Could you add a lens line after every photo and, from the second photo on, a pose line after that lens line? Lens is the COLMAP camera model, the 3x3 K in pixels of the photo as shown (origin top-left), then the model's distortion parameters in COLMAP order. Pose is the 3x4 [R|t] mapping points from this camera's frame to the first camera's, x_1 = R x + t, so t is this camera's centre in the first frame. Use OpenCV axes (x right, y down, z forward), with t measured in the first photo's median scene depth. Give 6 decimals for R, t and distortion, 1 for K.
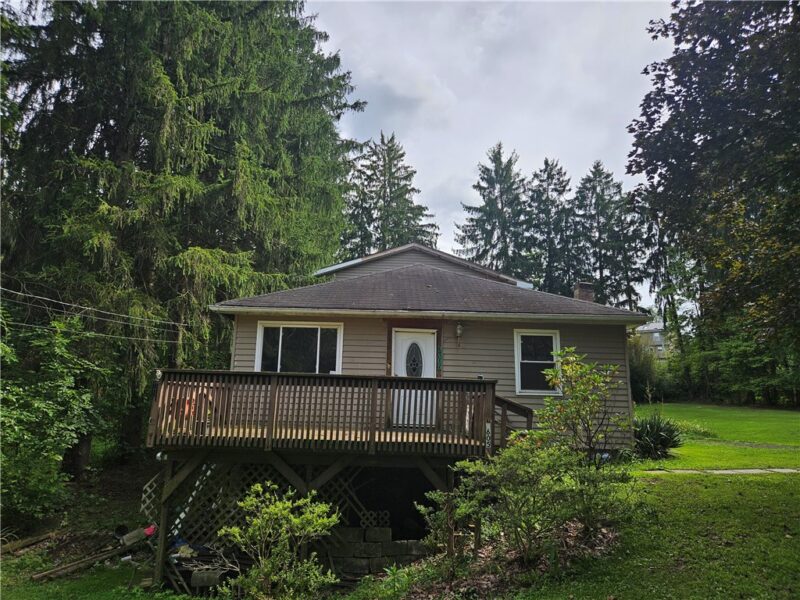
lens RADIAL K [[539.5, 0, 398.1], [0, 539.5, 300.4], [0, 0, 1]] dist [0.006428, -0.000413]
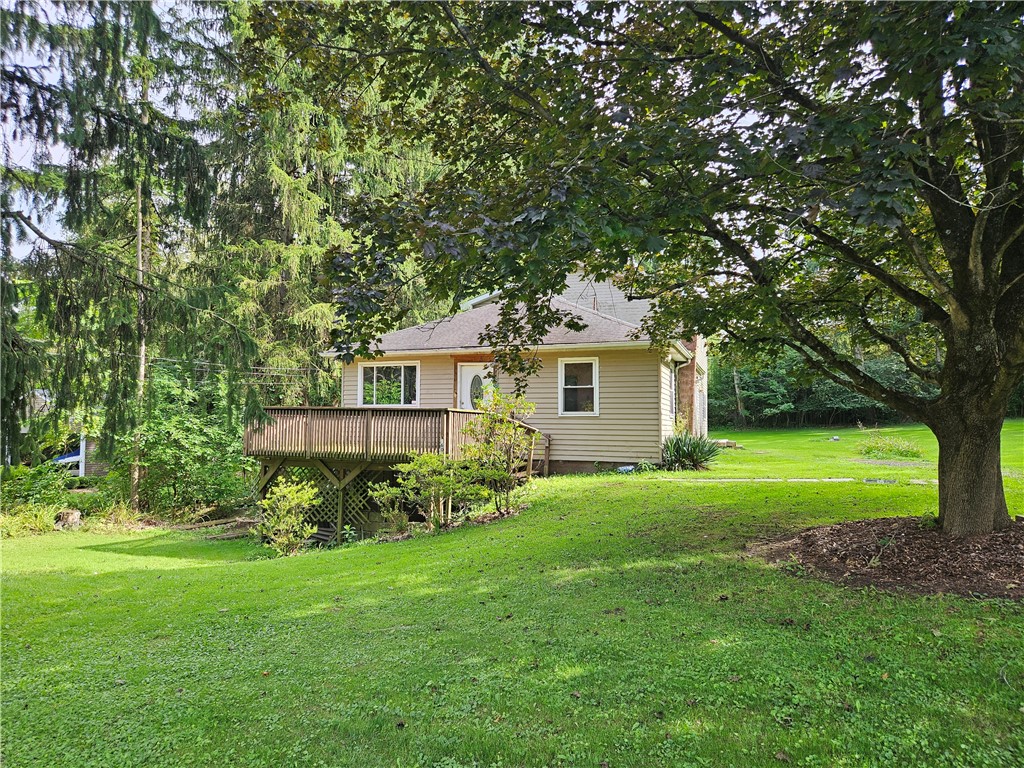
lens RADIAL K [[690.5, 0, 515.6], [0, 690.5, 382.3], [0, 0, 1]] dist [0.006428, -0.000413]
pose [[0.941828, -0.040888, -0.333598, 0.605075], [0.078952, 0.991713, 0.101347, -0.048757], [0.326689, -0.121790, 0.937252, -0.365719]]
